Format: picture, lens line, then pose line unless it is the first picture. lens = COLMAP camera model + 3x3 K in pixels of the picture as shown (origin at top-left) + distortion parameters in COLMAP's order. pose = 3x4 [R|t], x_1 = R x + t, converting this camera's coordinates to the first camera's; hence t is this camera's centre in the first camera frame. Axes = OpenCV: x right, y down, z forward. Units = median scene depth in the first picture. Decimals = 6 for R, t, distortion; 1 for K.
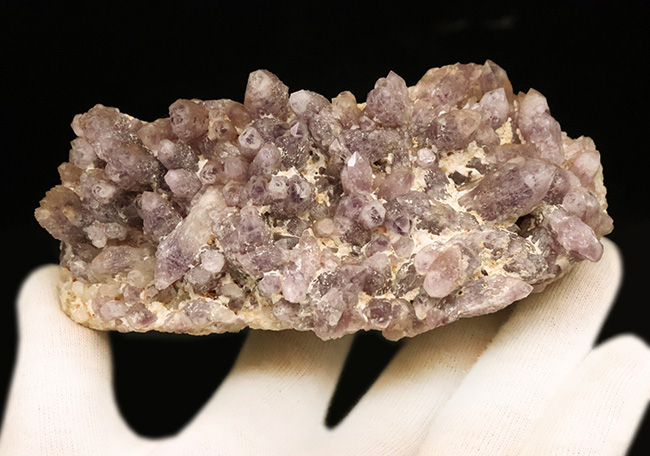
lens RADIAL K [[1180.4, 0, 320.0], [0, 1180.4, 226.9], [0, 0, 1]] dist [0.037066, 0.000000]
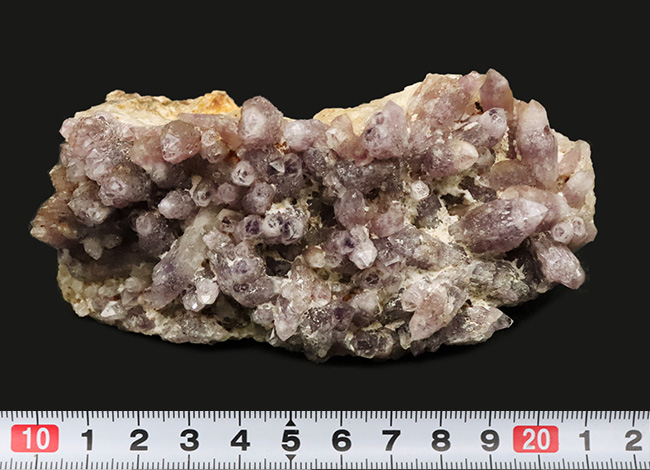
lens RADIAL K [[1129.7, 0, 307.2], [0, 1129.7, 256.2], [0, 0, 1]] dist [0.048295, 0.000000]
pose [[0.999707, 0.020320, 0.013155, -0.016649], [-0.023977, 0.905830, 0.422961, -0.410208], [-0.003322, -0.423153, 0.906052, 0.110806]]
